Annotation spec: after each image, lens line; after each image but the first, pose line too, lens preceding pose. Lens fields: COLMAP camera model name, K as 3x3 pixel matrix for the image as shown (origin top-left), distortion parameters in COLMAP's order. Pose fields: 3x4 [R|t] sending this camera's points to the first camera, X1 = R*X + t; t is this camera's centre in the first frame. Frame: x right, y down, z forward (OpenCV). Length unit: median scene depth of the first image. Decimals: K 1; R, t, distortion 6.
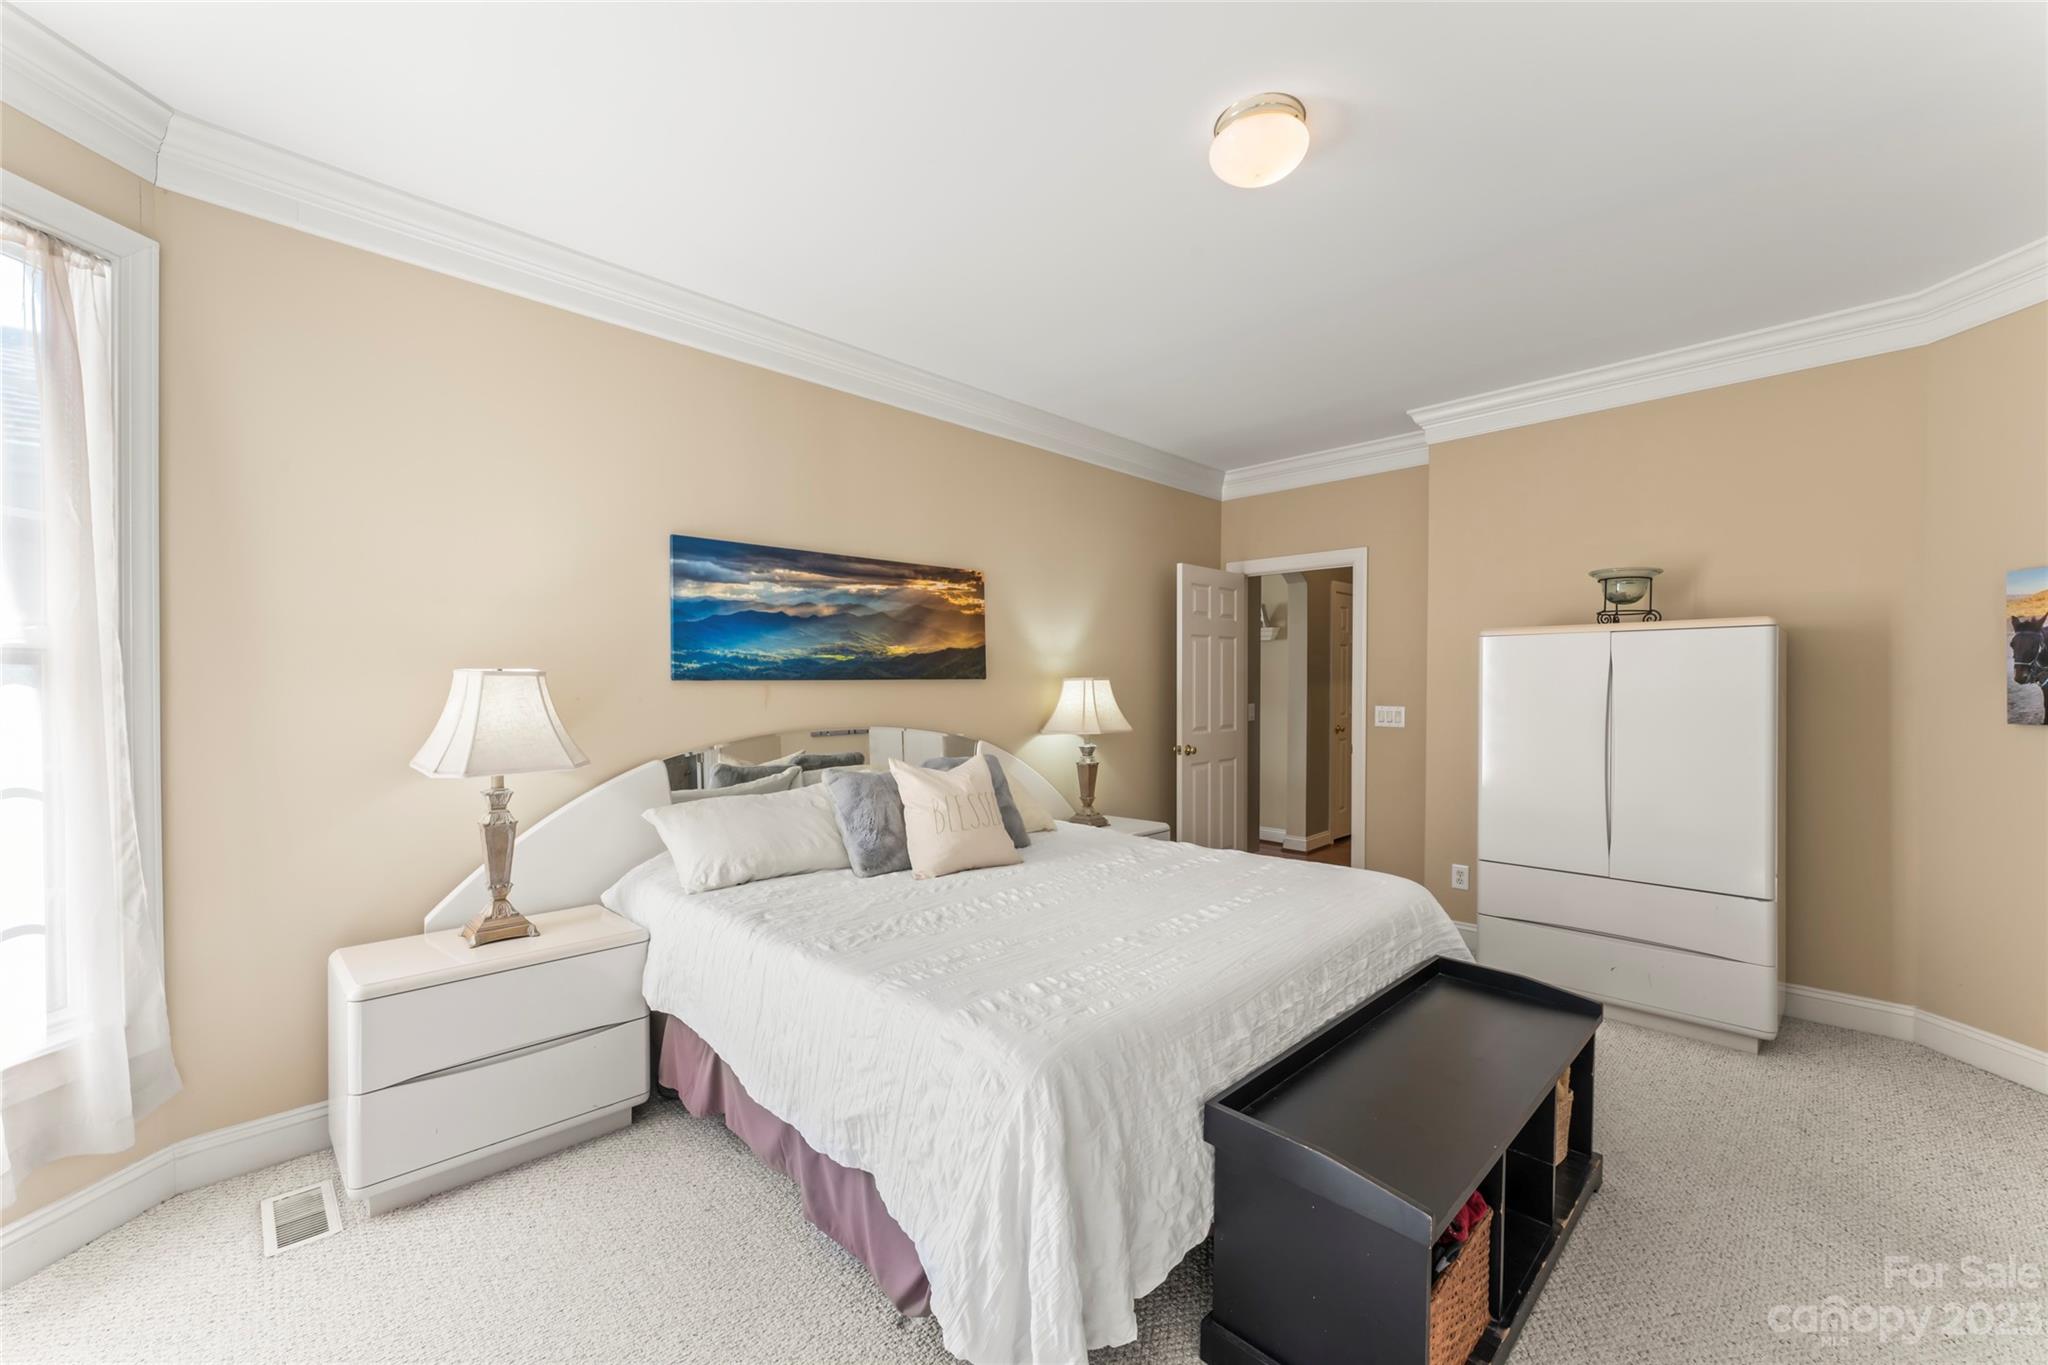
lens RADIAL K [[846.2, 0, 1084.7], [0, 846.2, 689.6], [0, 0, 1]] dist [0.001476, 0.000234]
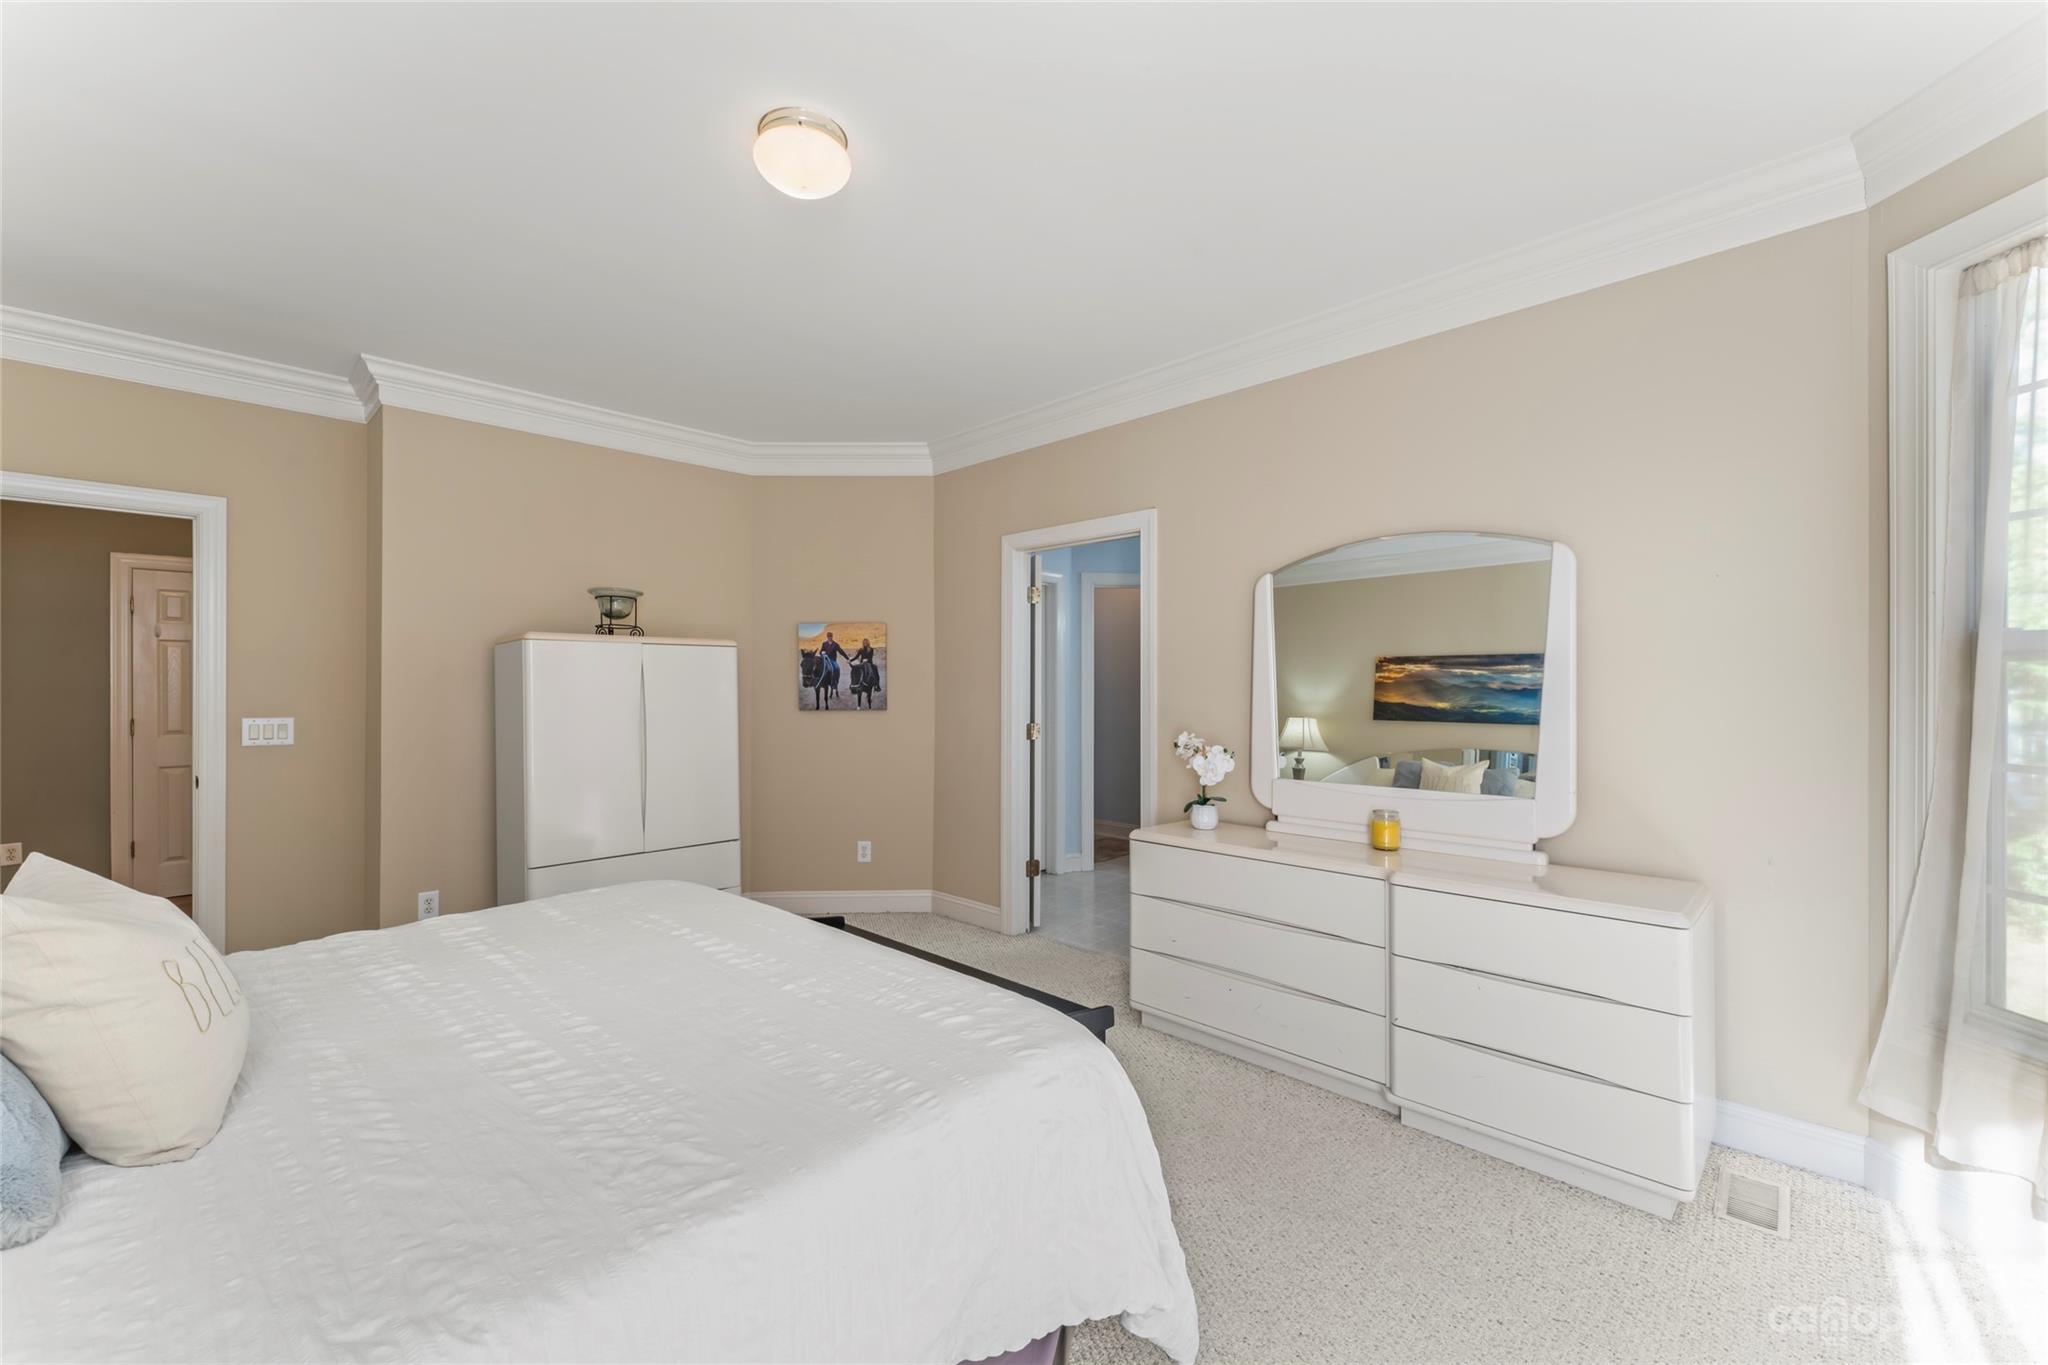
lens RADIAL K [[816.8, 0, 1019.8], [0, 816.8, 666.4], [0, 0, 1]] dist [0.000701, 0.000320]
pose [[0.016480, 0.015435, 0.999745, -0.476118], [-0.000368, 0.999881, -0.015431, -0.020036], [-0.999864, -0.000114, 0.016484, 0.433405]]
